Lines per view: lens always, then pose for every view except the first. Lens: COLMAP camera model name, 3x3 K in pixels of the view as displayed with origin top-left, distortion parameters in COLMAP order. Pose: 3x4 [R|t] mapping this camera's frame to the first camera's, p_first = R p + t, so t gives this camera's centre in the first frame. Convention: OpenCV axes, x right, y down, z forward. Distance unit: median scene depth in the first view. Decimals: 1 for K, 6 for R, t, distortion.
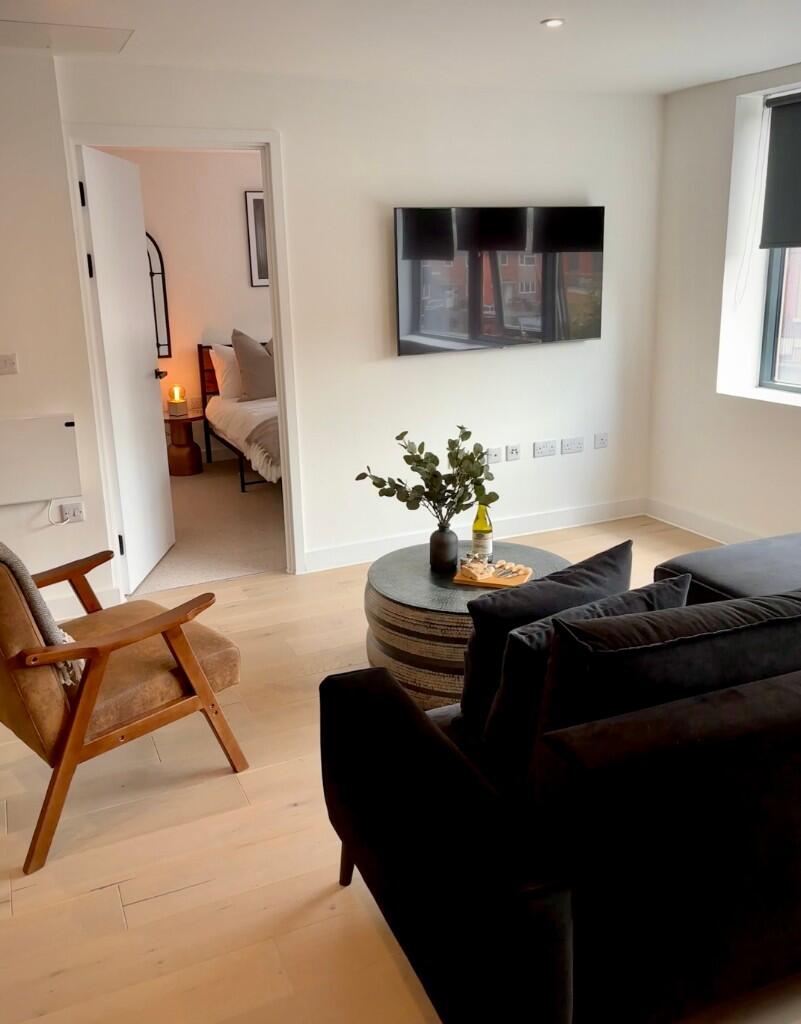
lens RADIAL K [[946.1, 0, 397.3], [0, 946.1, 510.9], [0, 0, 1]] dist [0.067178, 0.003775]
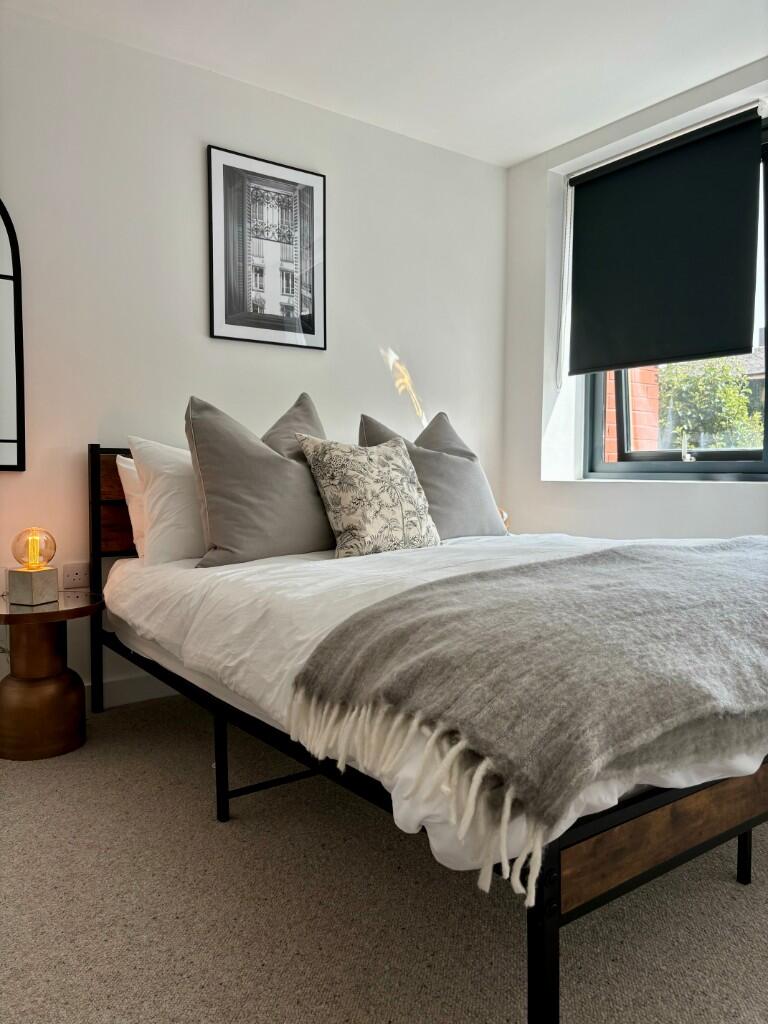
lens RADIAL K [[771.9, 0, 387.3], [0, 771.9, 519.5], [0, 0, 1]] dist [0.001966, 0.003666]
pose [[0.976087, 0.008613, 0.217207, -0.153437], [0.037330, 0.977729, -0.206523, -0.061515], [-0.214149, 0.209692, 0.954028, 0.638600]]
